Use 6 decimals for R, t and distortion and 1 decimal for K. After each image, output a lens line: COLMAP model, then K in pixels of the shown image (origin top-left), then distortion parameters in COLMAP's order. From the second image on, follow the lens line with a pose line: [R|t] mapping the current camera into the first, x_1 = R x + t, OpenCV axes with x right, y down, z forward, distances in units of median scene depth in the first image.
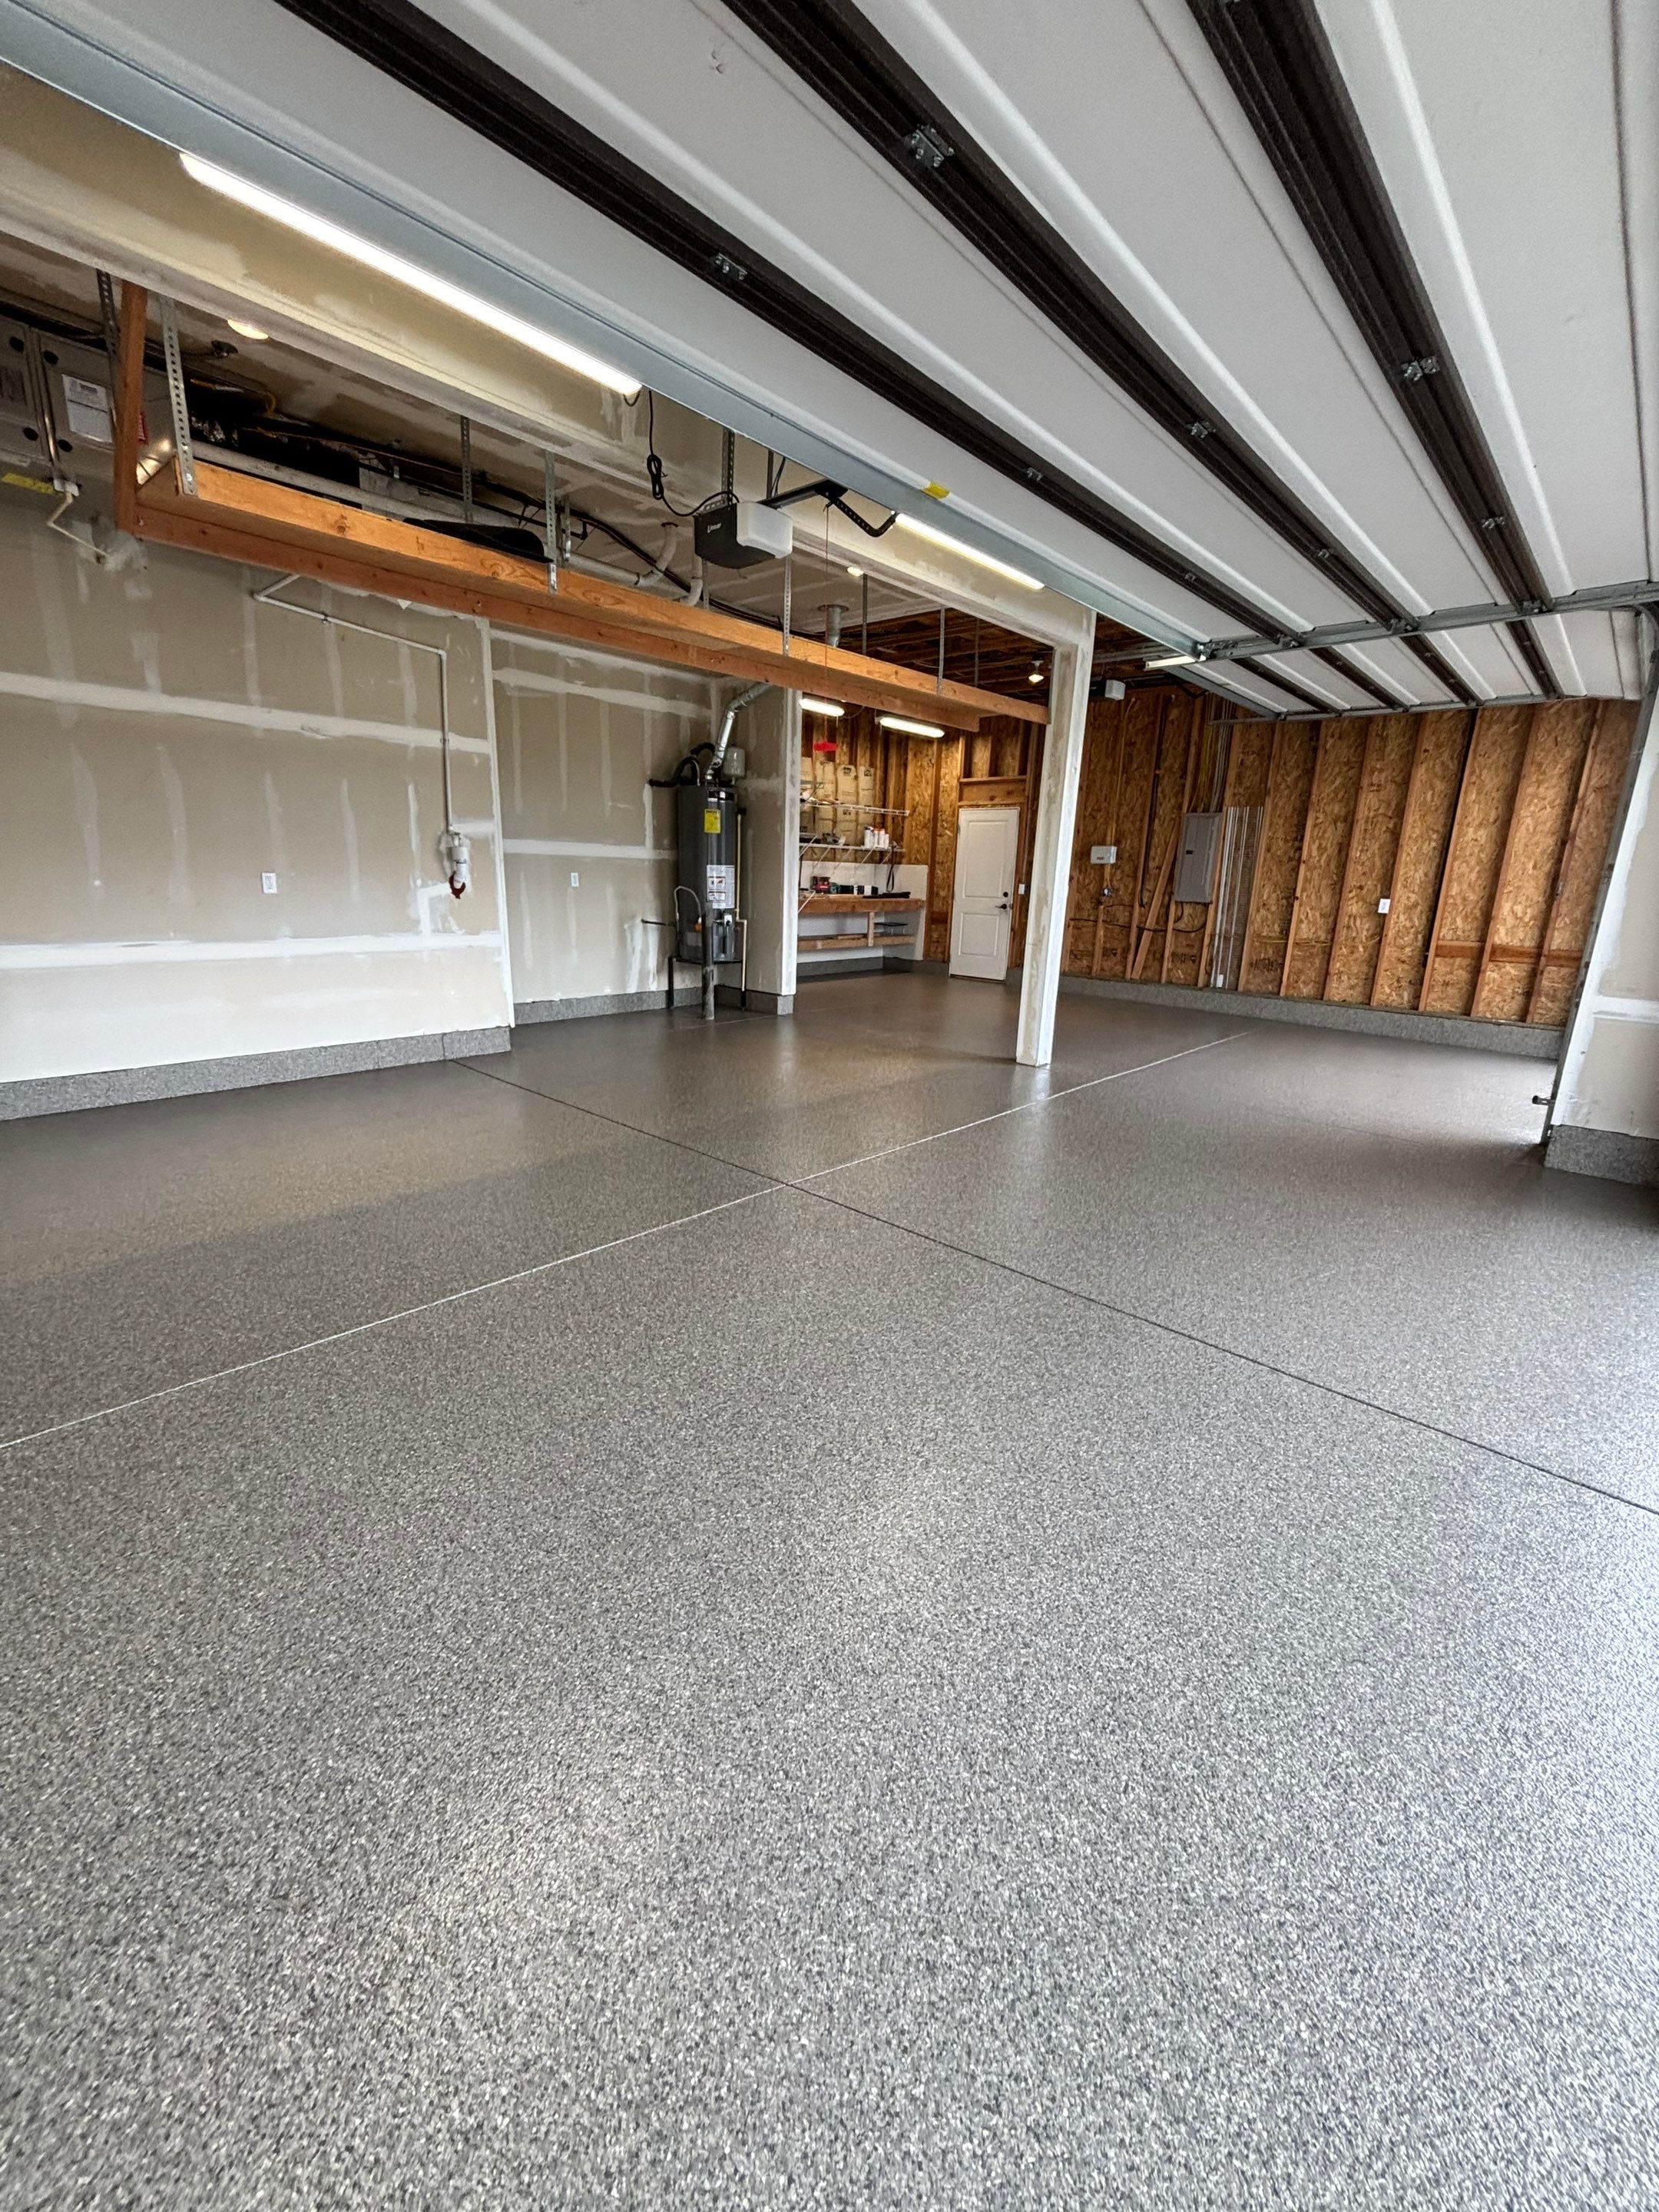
lens RADIAL K [[895.3, 0, 835.8], [0, 895.3, 1096.2], [0, 0, 1]] dist [-0.001658, -0.000156]
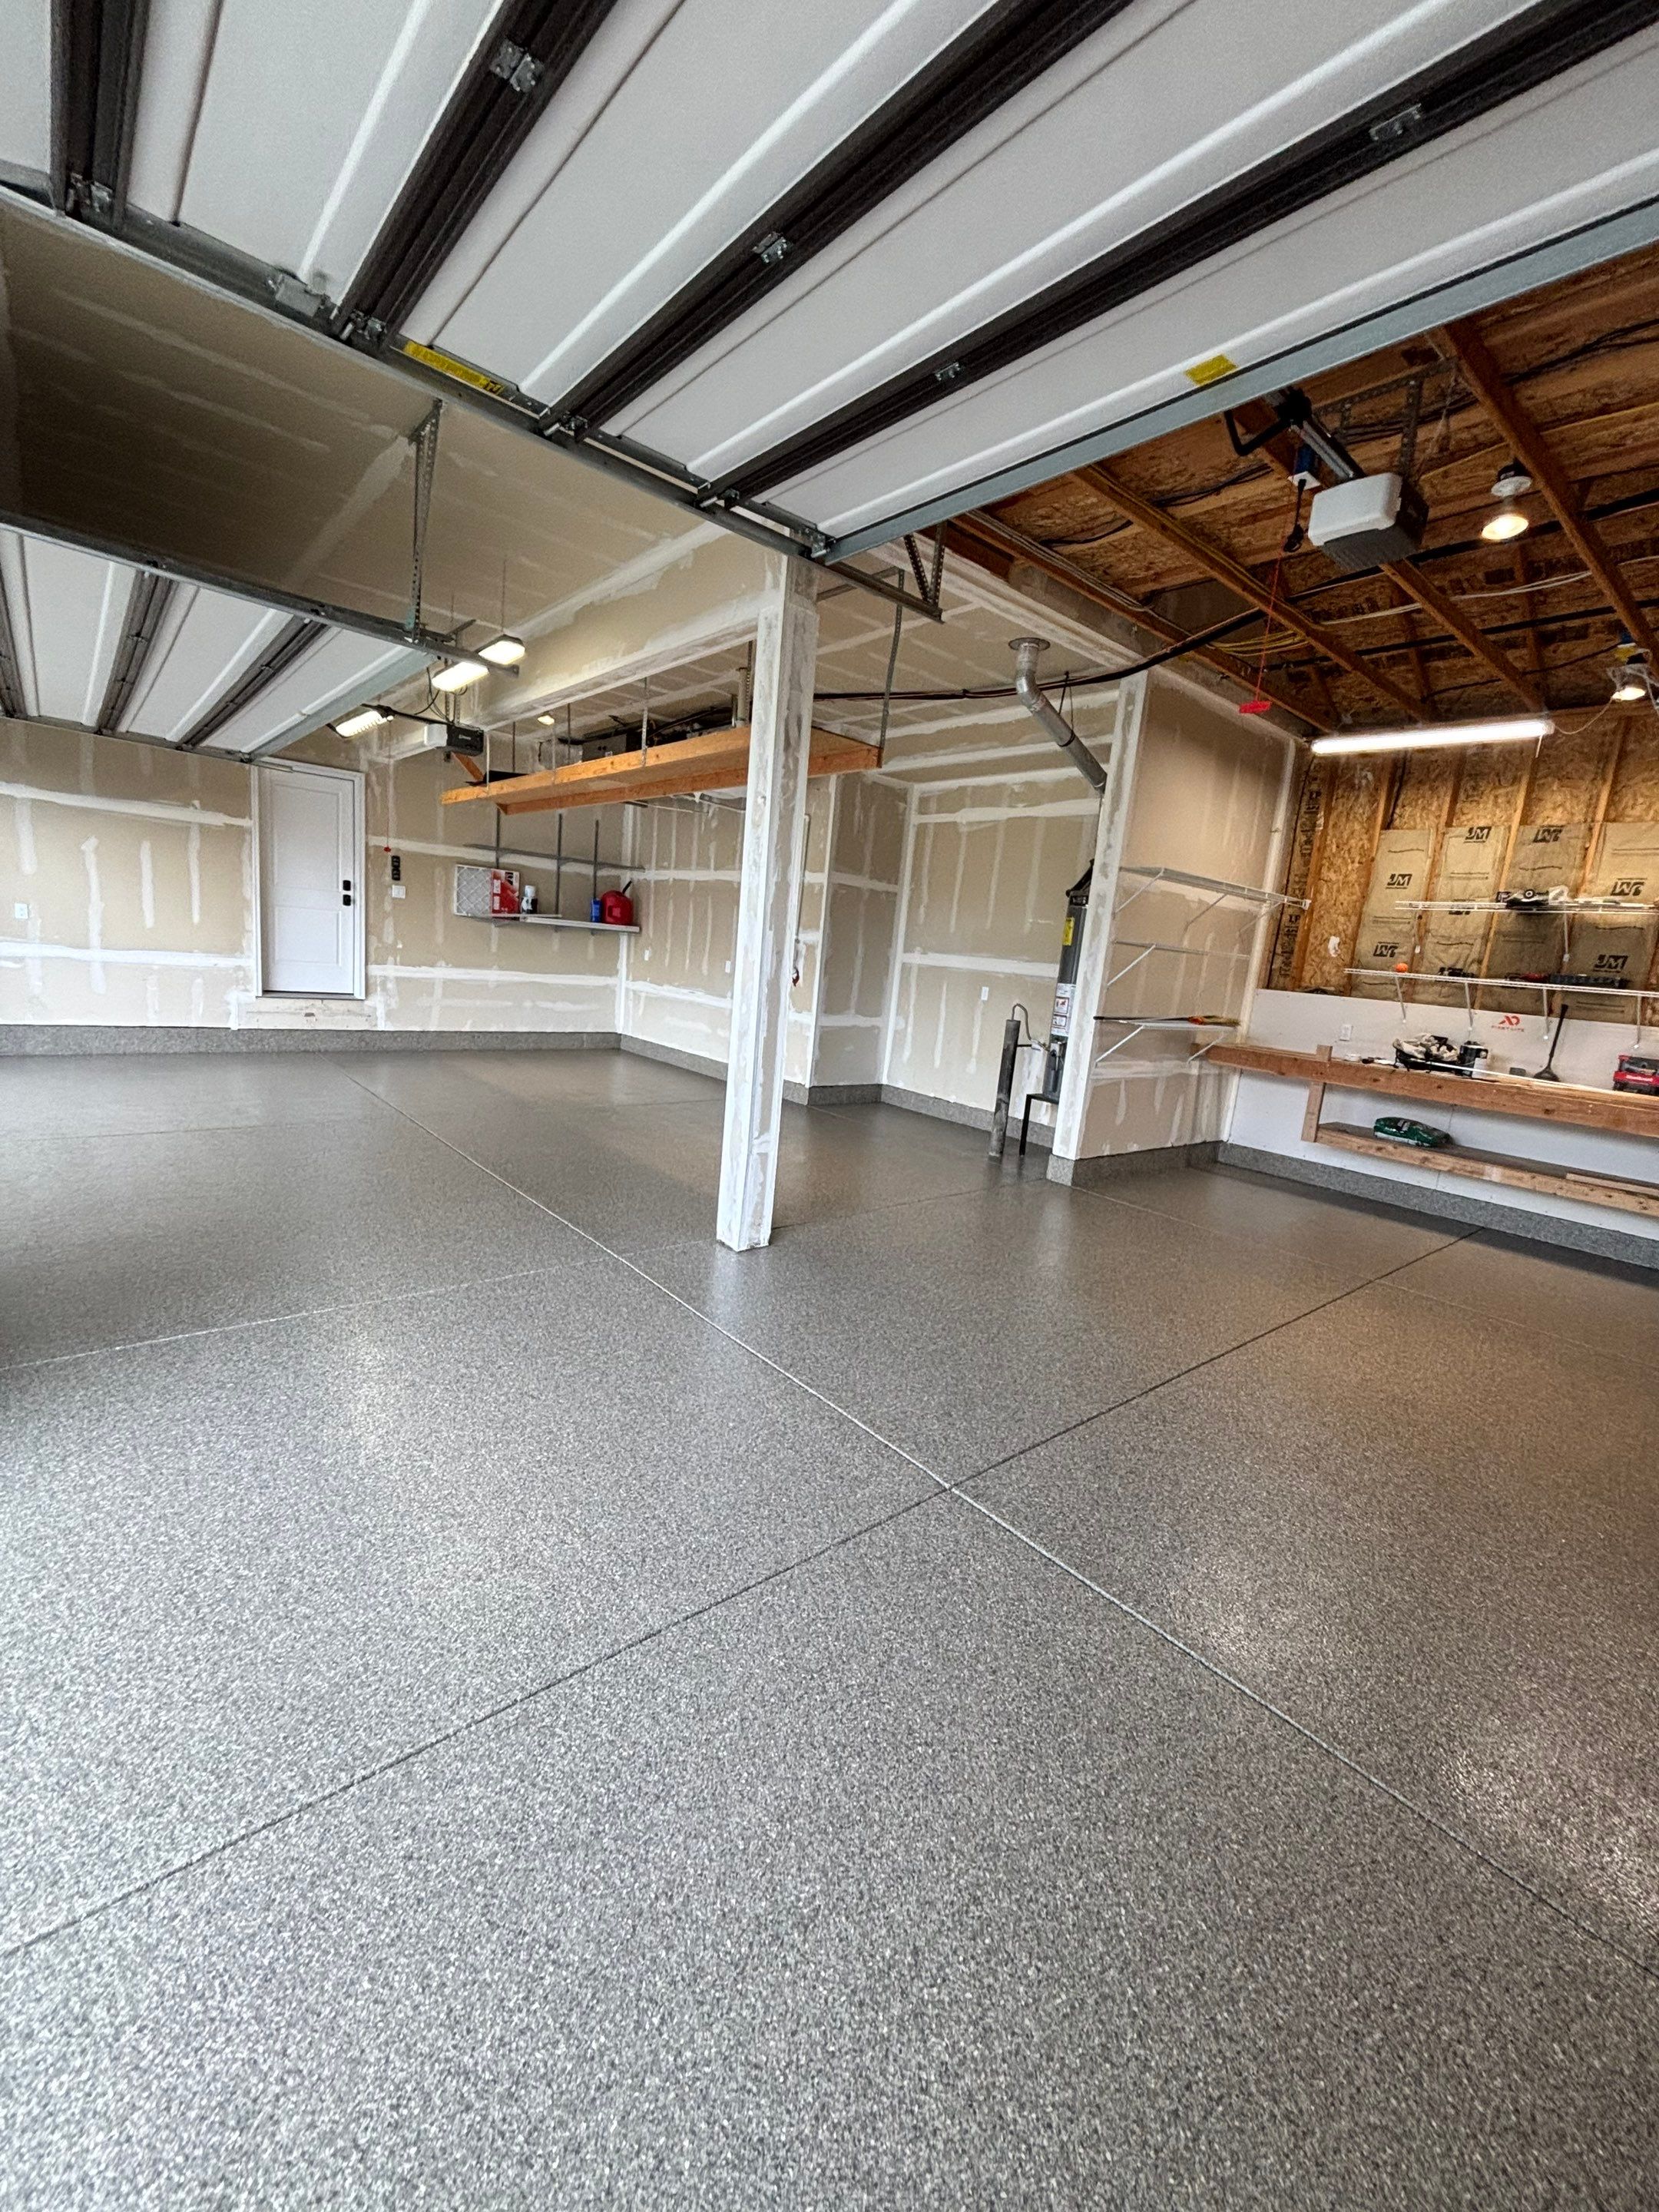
lens RADIAL K [[900.7, 0, 835.3], [0, 900.7, 1111.8], [0, 0, 1]] dist [0.002333, 0.000169]
pose [[-0.125343, 0.125584, -0.984133, 0.689623], [-0.346121, 0.924097, 0.162006, -0.203610], [0.929779, 0.360935, -0.072362, 0.873841]]
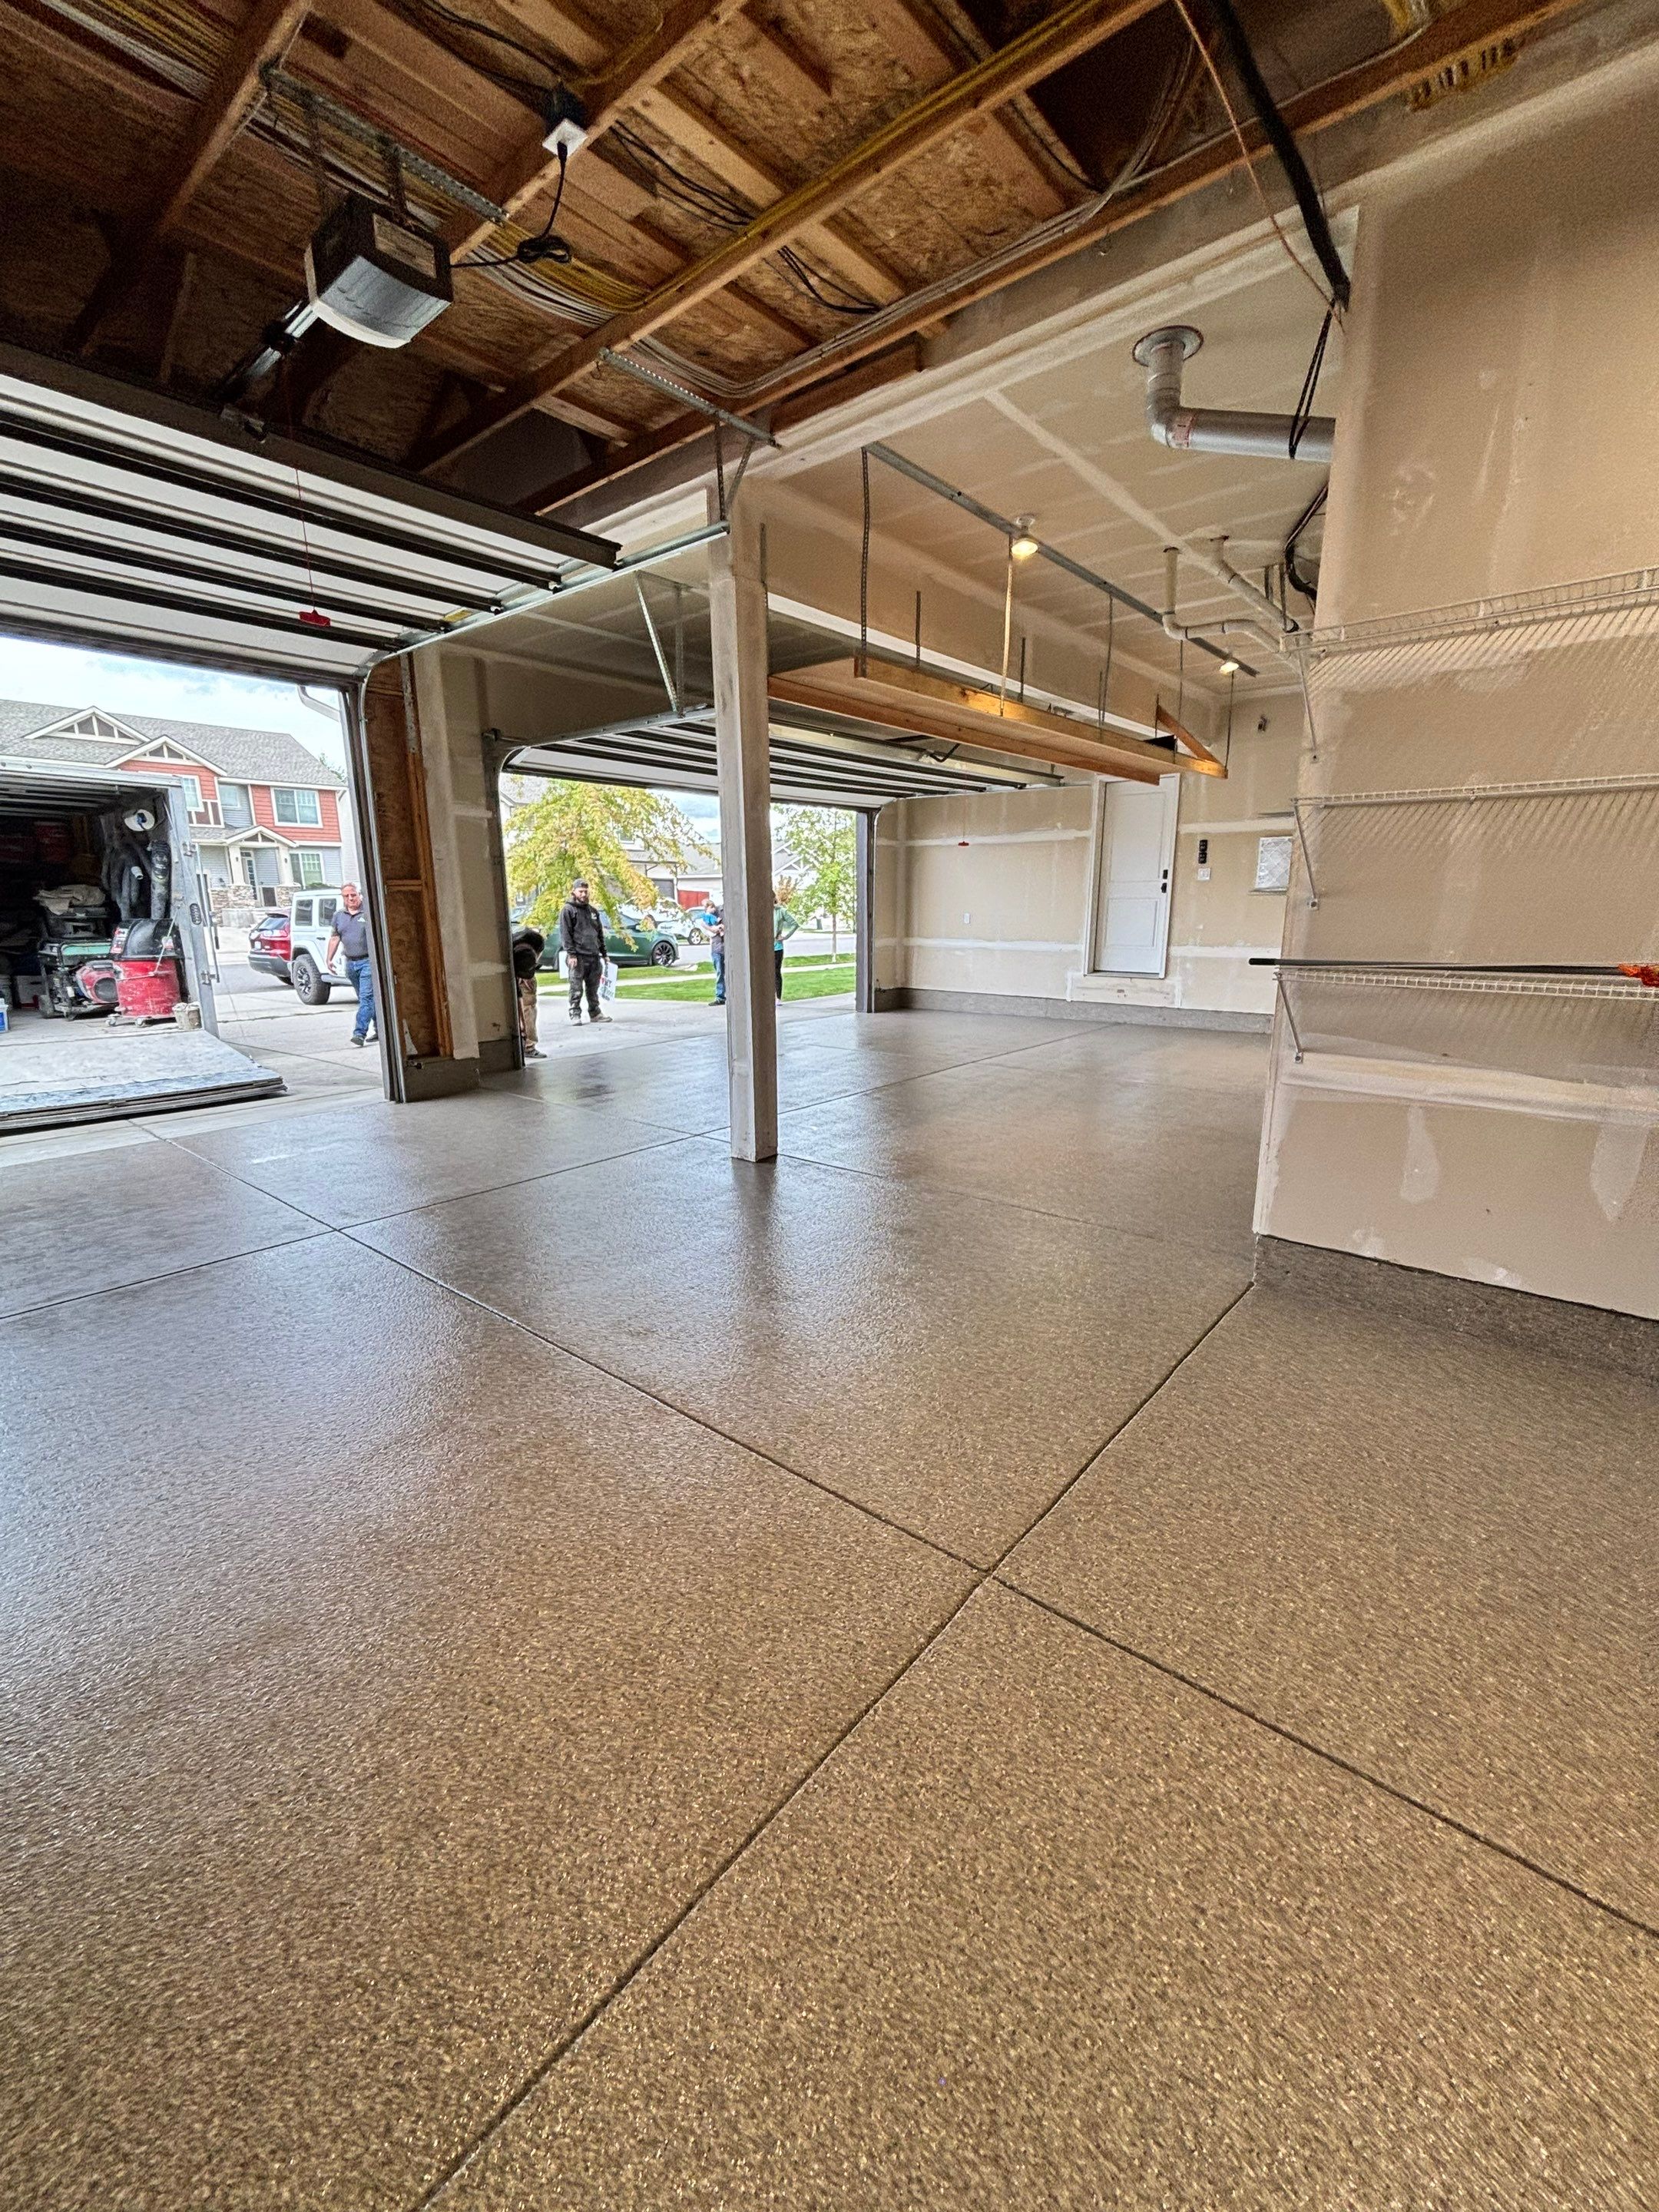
lens RADIAL K [[900.7, 0, 832.6], [0, 900.7, 1109.0], [0, 0, 1]] dist [0.002333, 0.000169]
pose [[-0.998448, -0.024783, -0.049877, 0.171264], [-0.045288, 0.882533, 0.468065, -0.335037], [0.032419, 0.469597, -0.882286, 1.316590]]
